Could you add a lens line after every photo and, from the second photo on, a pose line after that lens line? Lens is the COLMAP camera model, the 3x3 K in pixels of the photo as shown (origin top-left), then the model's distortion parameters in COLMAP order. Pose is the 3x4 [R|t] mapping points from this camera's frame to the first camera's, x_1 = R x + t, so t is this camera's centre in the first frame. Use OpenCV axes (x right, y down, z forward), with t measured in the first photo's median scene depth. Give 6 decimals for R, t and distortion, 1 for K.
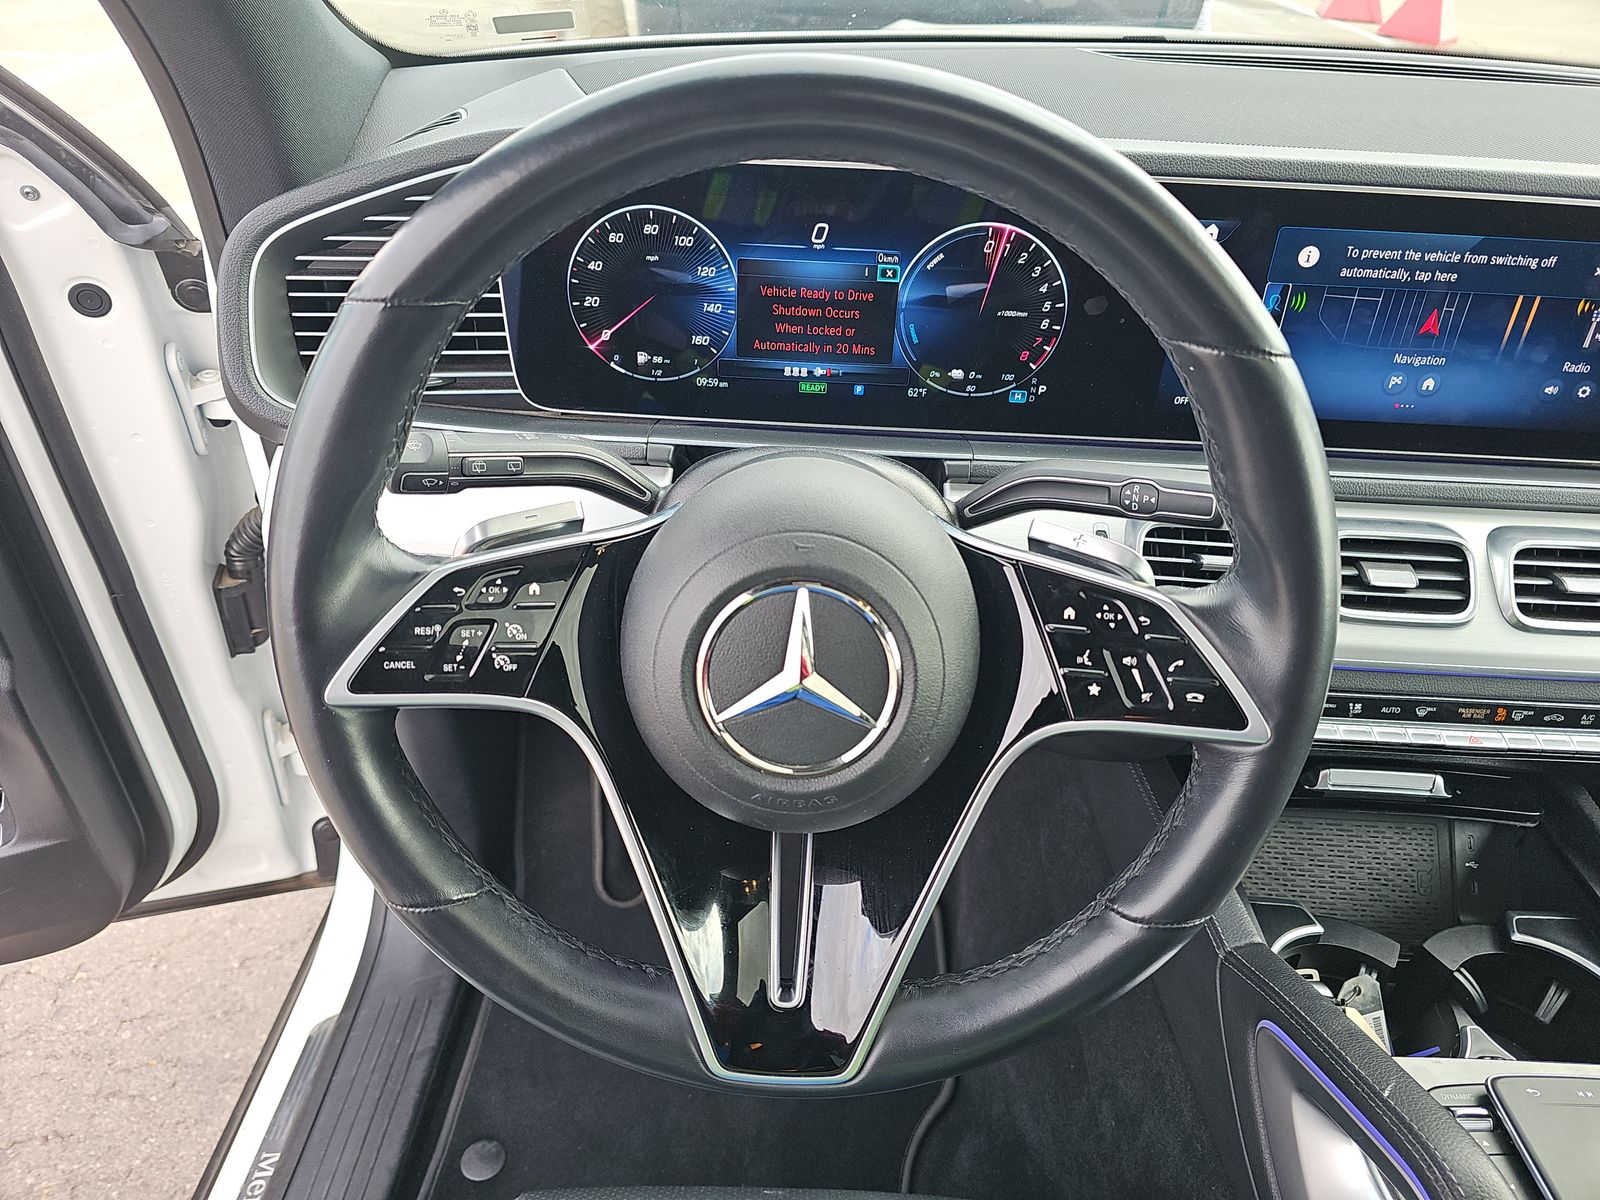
lens RADIAL K [[1087.0, 0, 803.5], [0, 1087.0, 605.5], [0, 0, 1]] dist [0.044613, -0.045929]
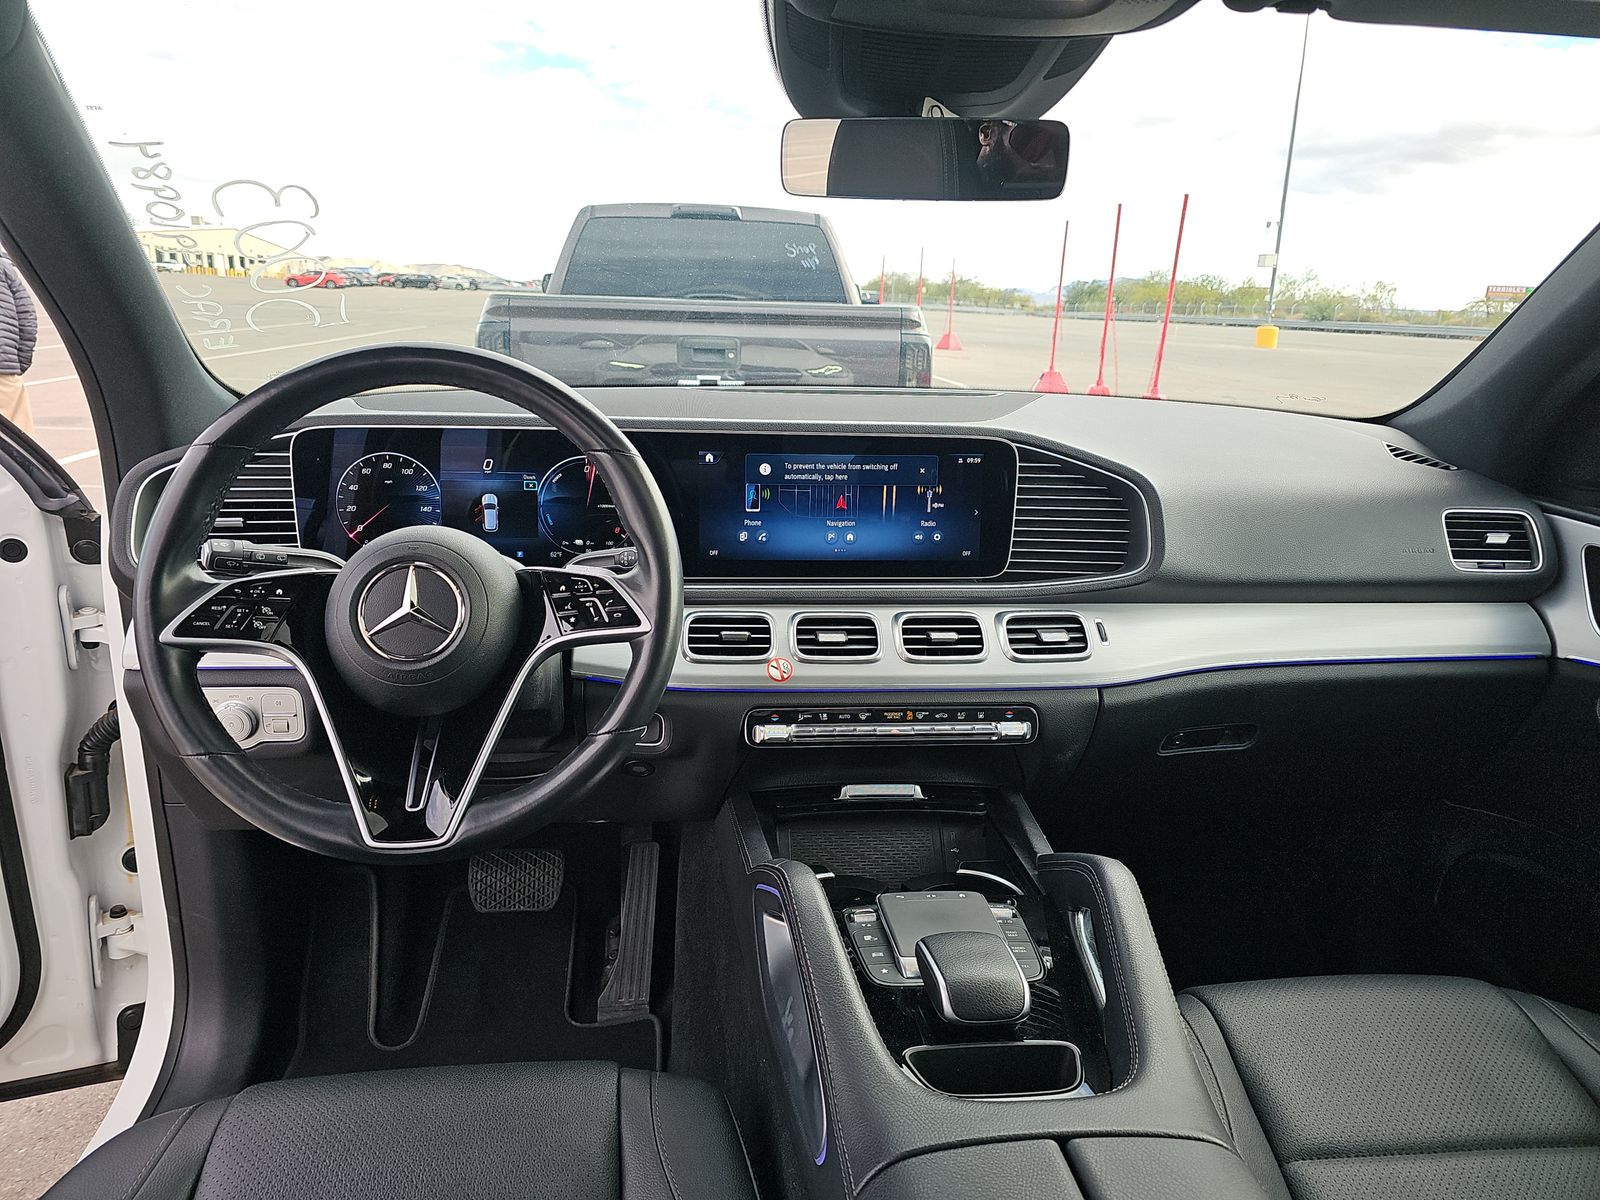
lens RADIAL K [[1087.0, 0, 808.4], [0, 1087.0, 597.7], [0, 0, 1]] dist [0.044613, -0.045929]
pose [[0.991234, -0.046218, 0.123770, 0.288712], [0.086406, 0.935470, -0.342681, 0.488106], [-0.099945, 0.350372, 0.931263, -0.589434]]
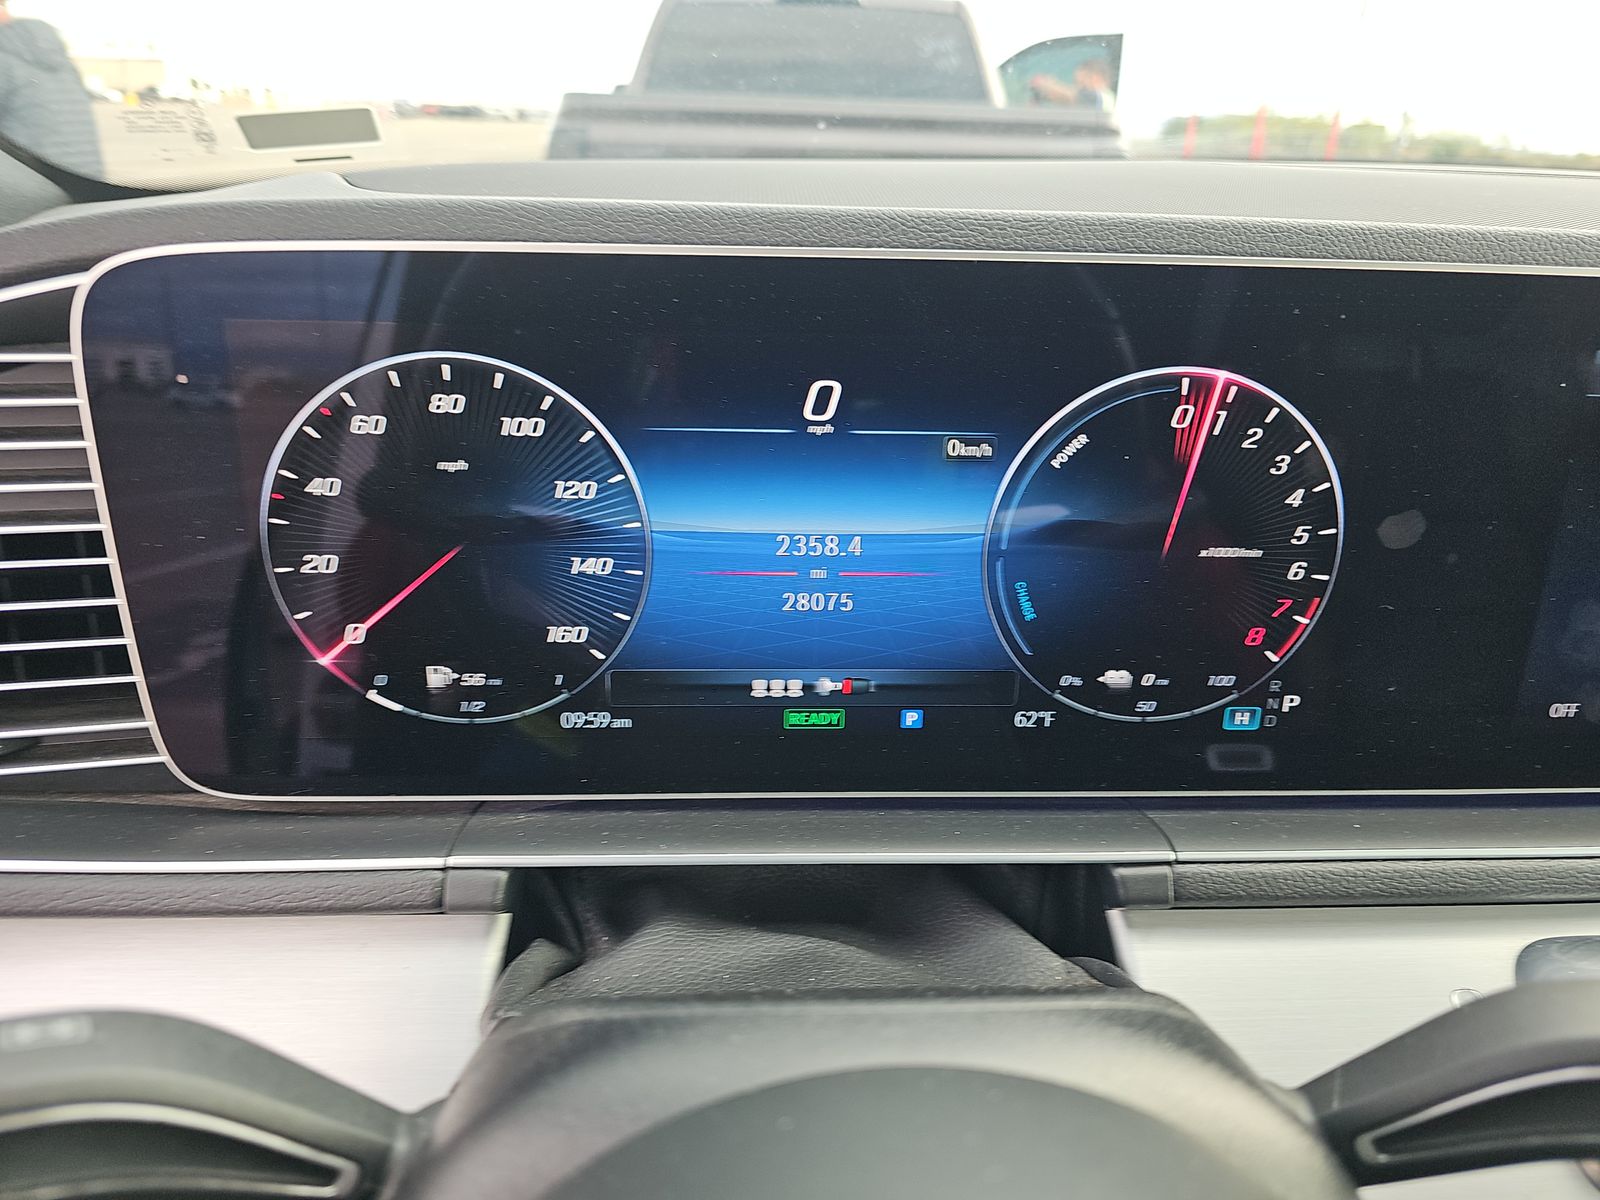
lens RADIAL K [[1087.0, 0, 807.5], [0, 1087.0, 601.3], [0, 0, 1]] dist [0.044613, -0.045929]
pose [[0.996641, -0.042529, 0.069992, -0.025760], [0.056701, 0.974976, -0.214959, -0.154991], [-0.059099, 0.218205, 0.974112, 0.552998]]
